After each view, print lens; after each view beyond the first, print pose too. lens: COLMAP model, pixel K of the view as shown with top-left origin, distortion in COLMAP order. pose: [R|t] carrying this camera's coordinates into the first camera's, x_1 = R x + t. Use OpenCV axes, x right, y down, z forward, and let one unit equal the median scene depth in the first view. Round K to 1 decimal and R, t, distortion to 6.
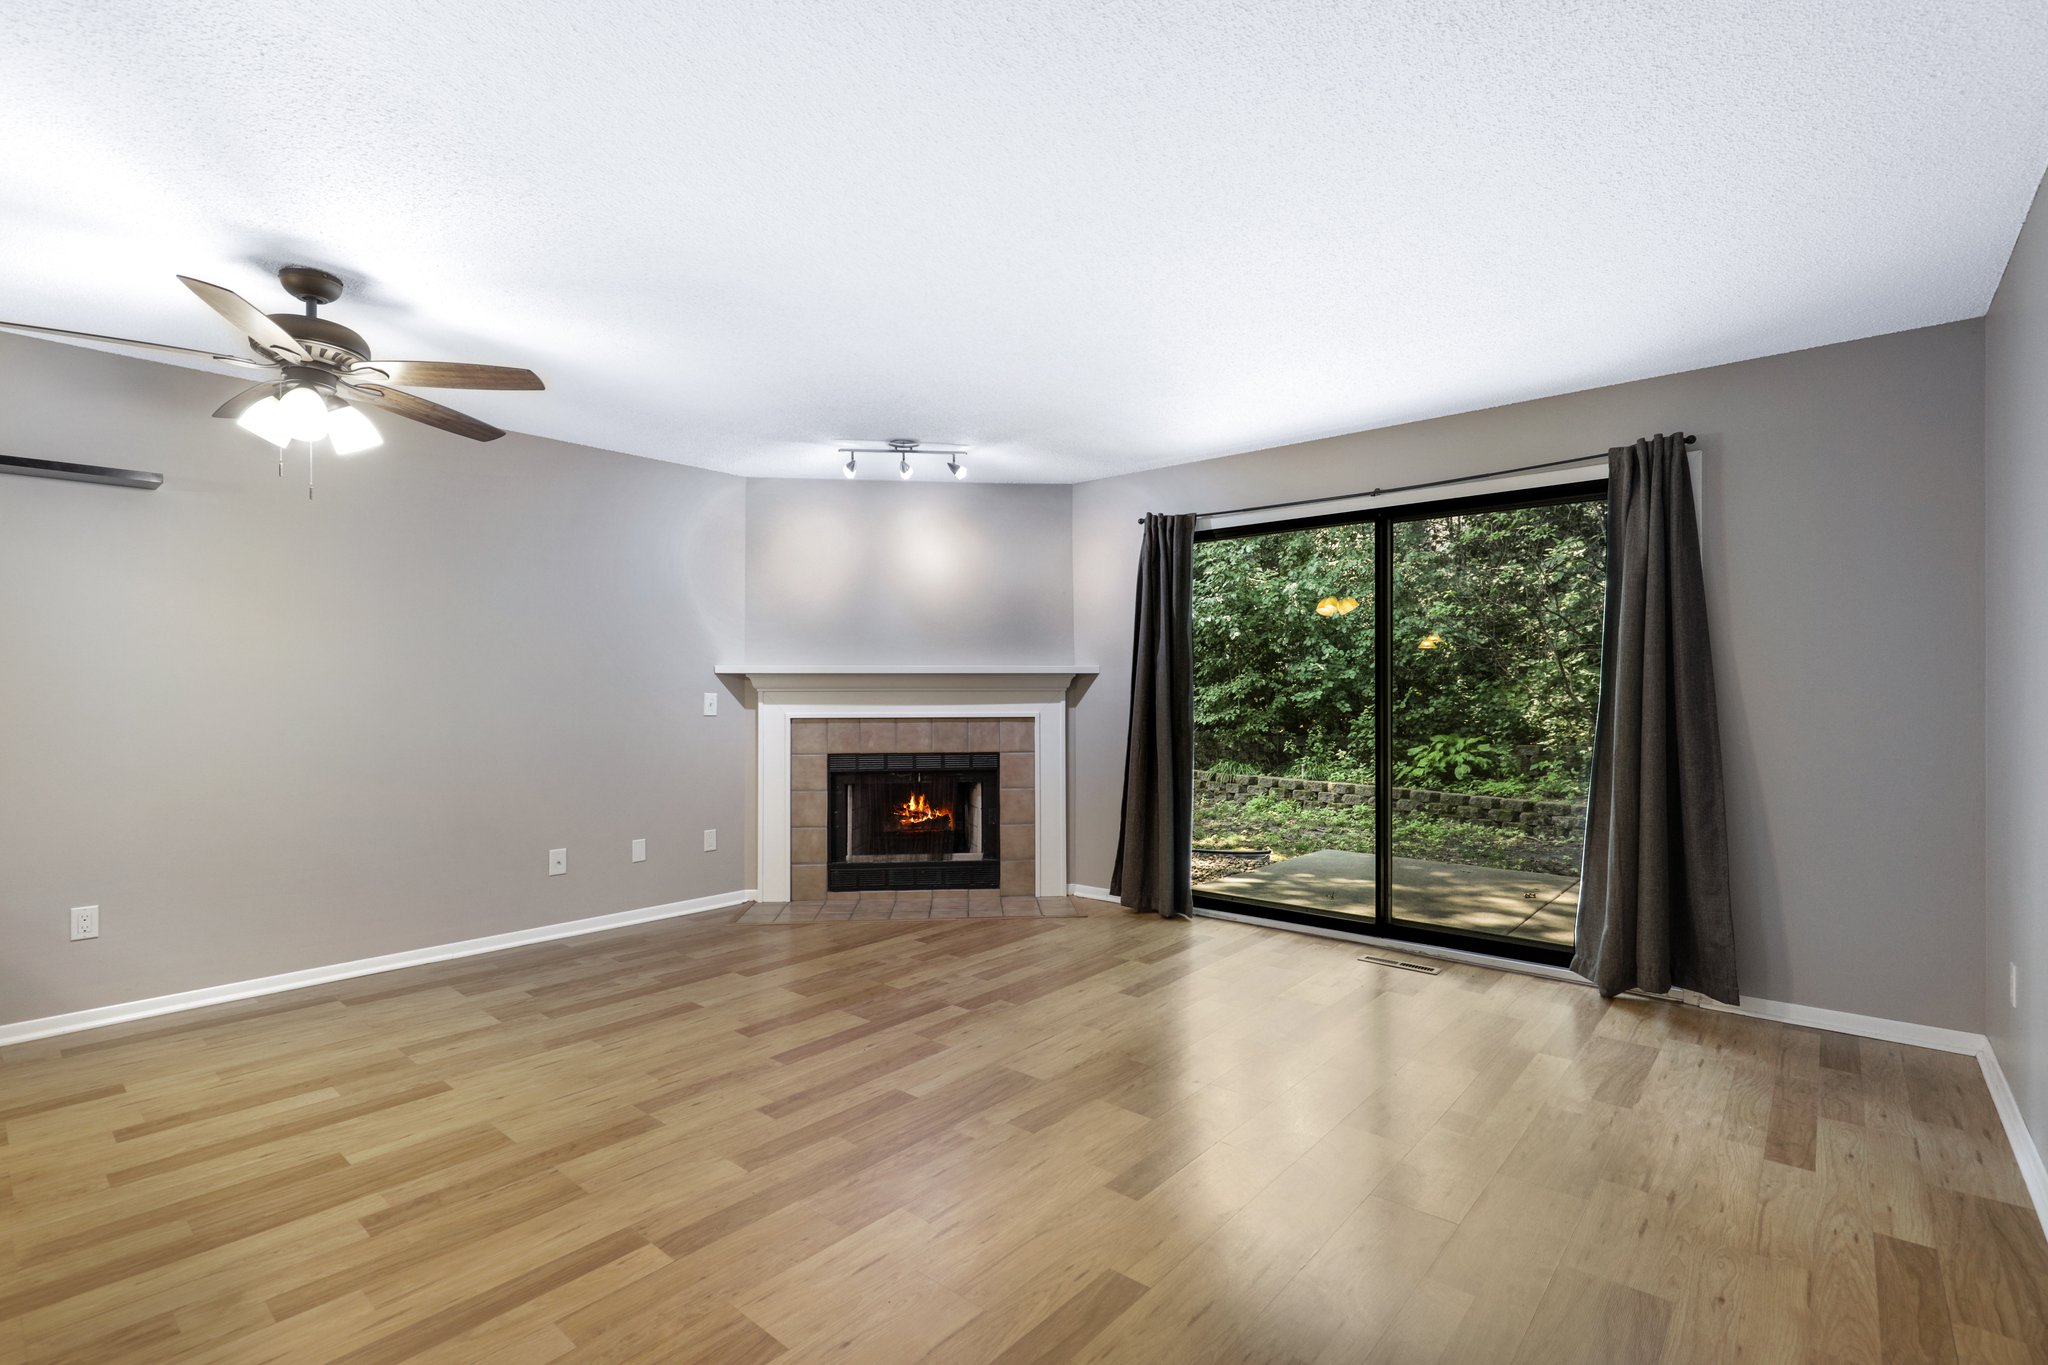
lens RADIAL K [[927.5, 0, 1027.8], [0, 927.5, 717.5], [0, 0, 1]] dist [-0.003678, -0.000276]
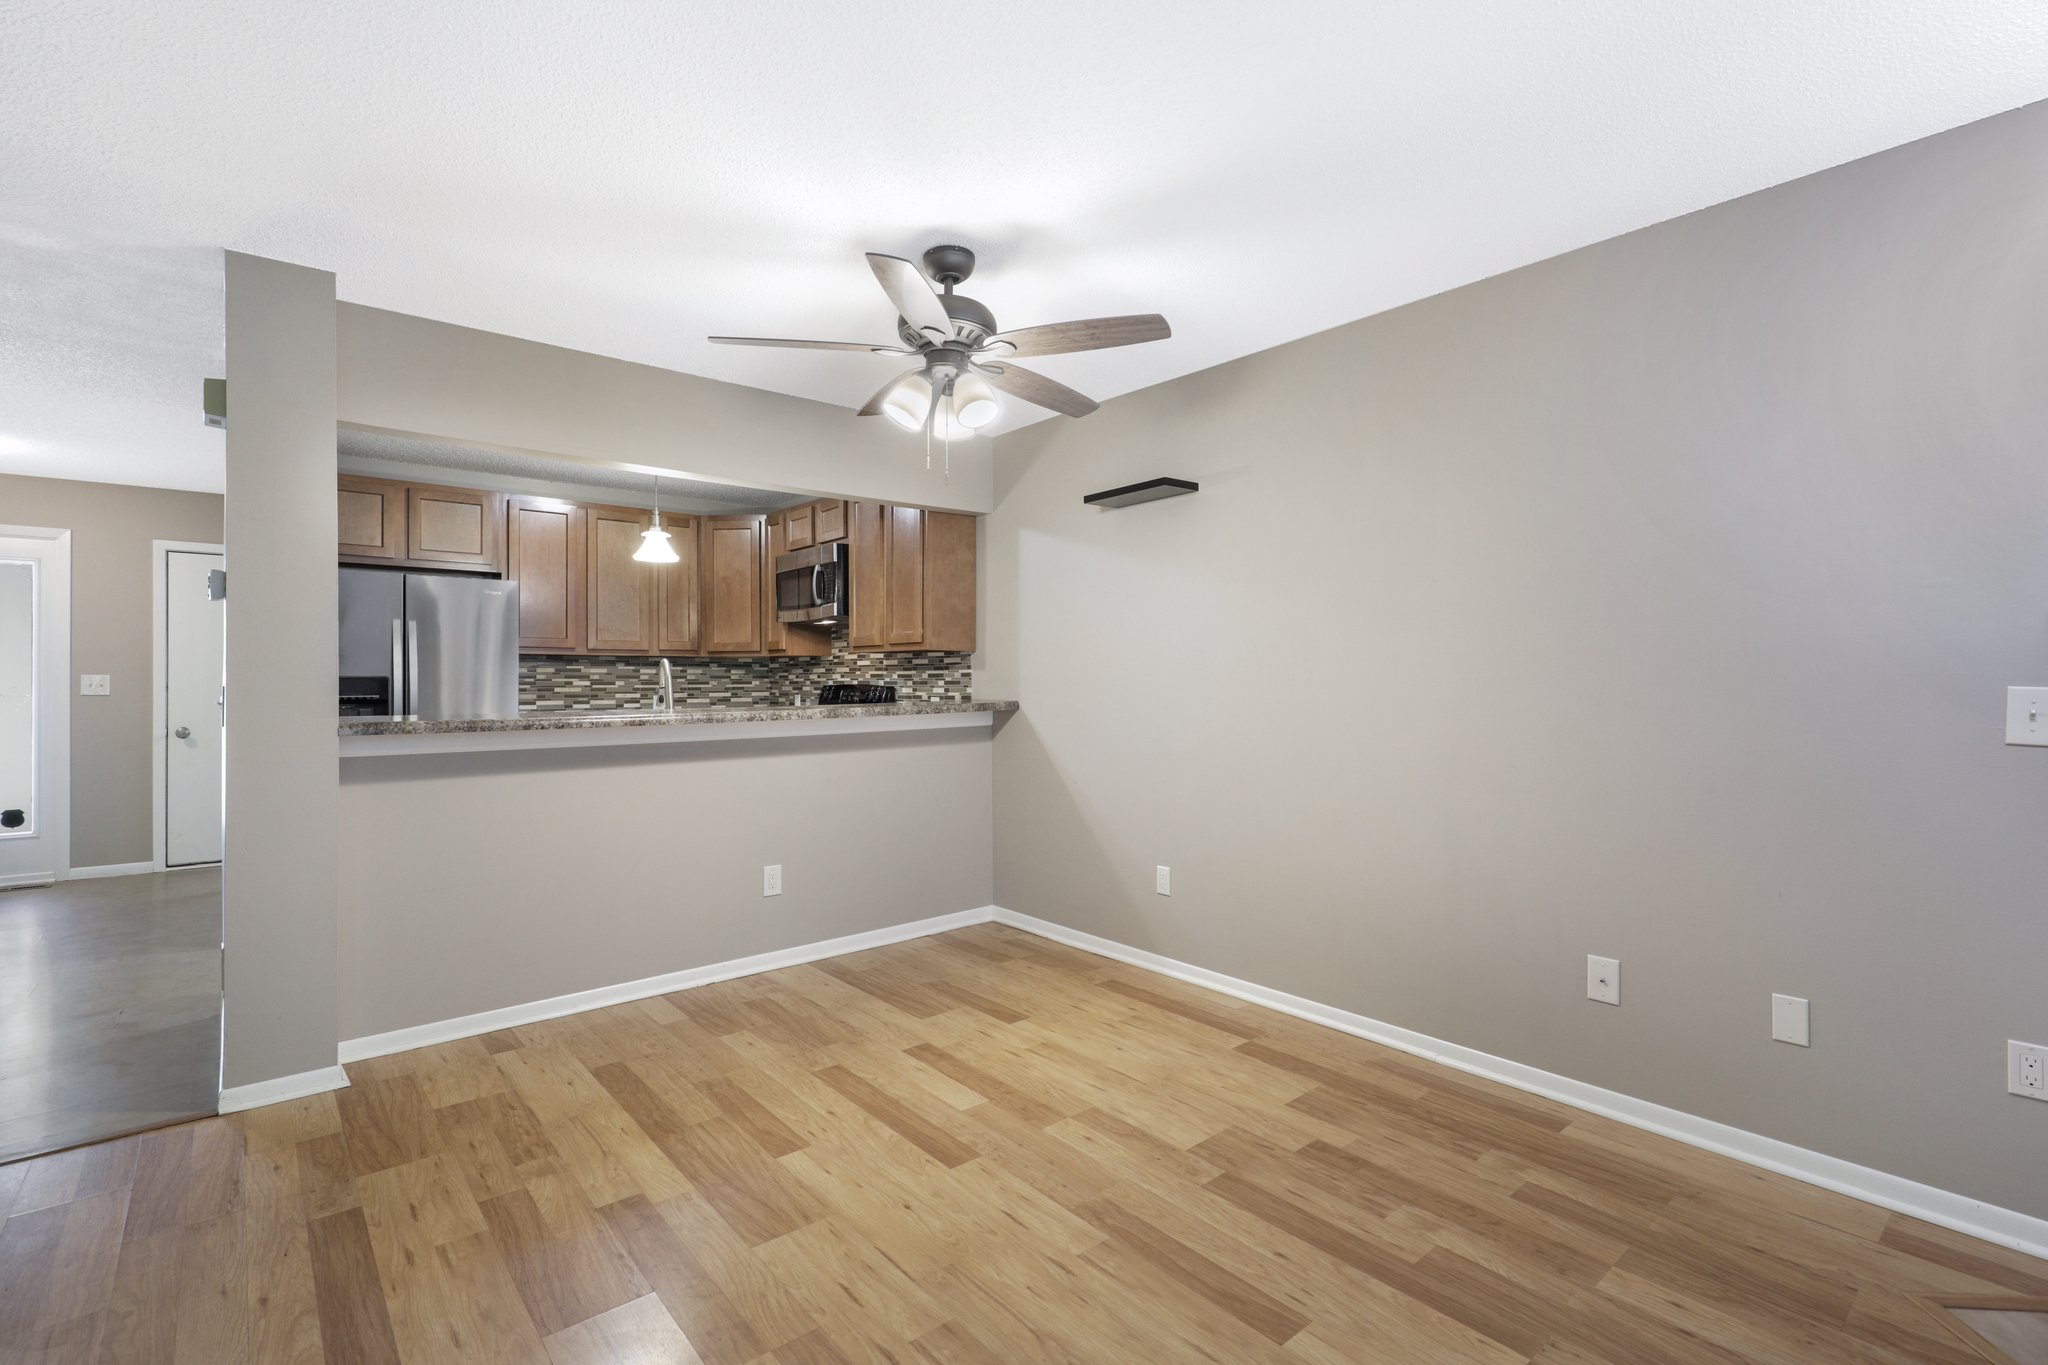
lens RADIAL K [[927.5, 0, 1052.0], [0, 927.5, 672.7], [0, 0, 1]] dist [-0.003678, -0.000276]
pose [[-0.151264, -0.007265, -0.988467, 0.130082], [-0.024641, 0.999690, -0.003577, -0.026583], [0.988186, 0.023816, -0.151396, 0.875735]]
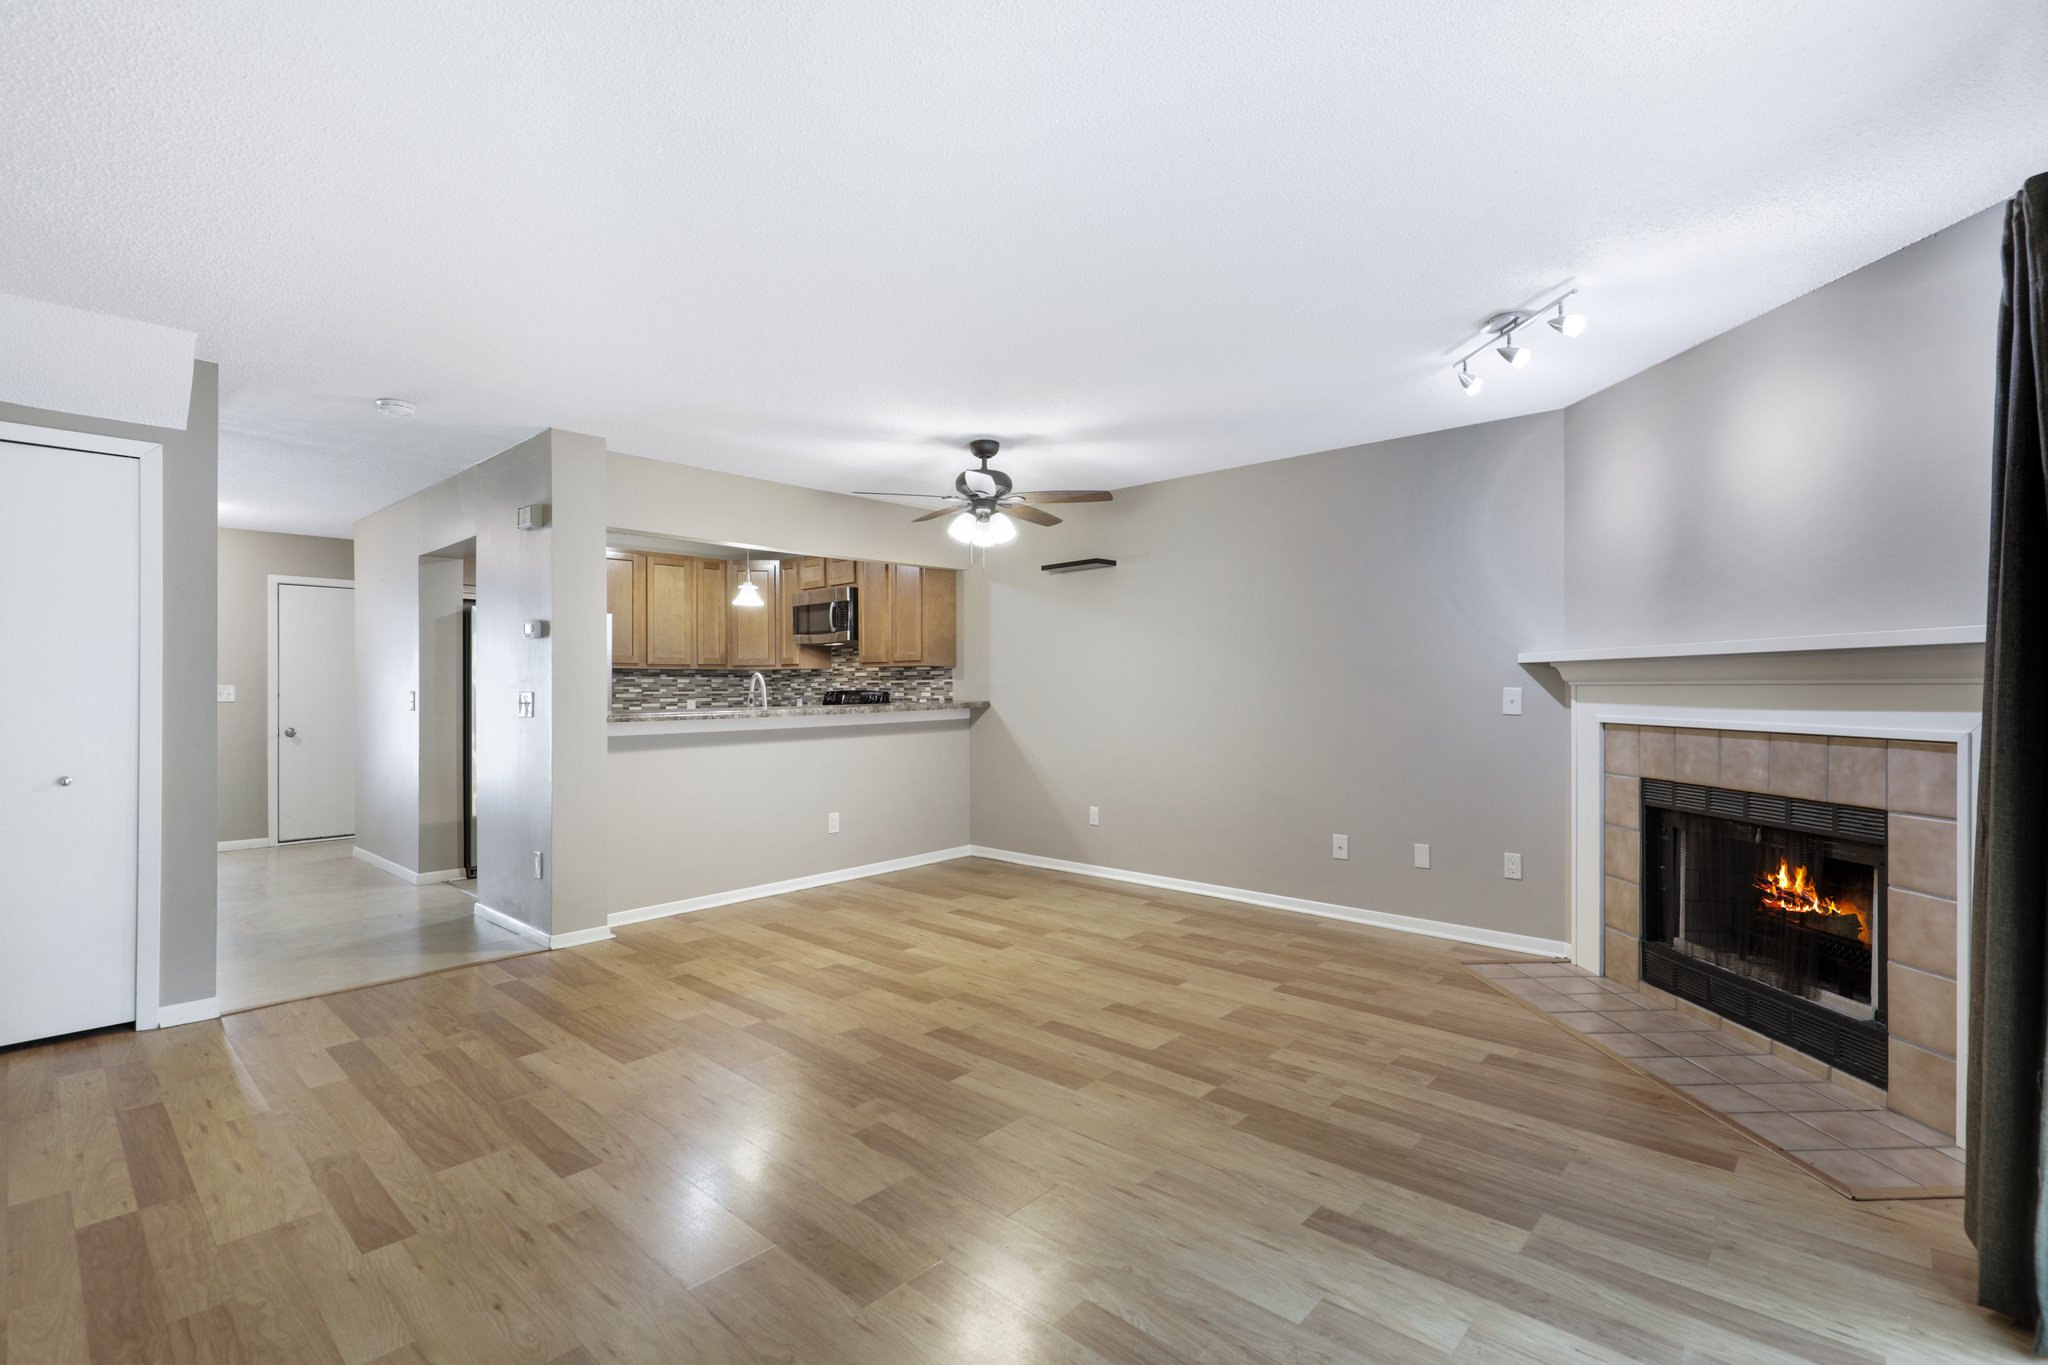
lens RADIAL K [[927.5, 0, 1051.6], [0, 927.5, 679.2], [0, 0, 1]] dist [-0.003678, -0.000276]
pose [[-0.022631, -0.005620, -0.999728, 0.661981], [-0.021205, 0.999762, -0.005140, -0.027856], [0.999519, 0.021083, -0.022745, 0.808419]]
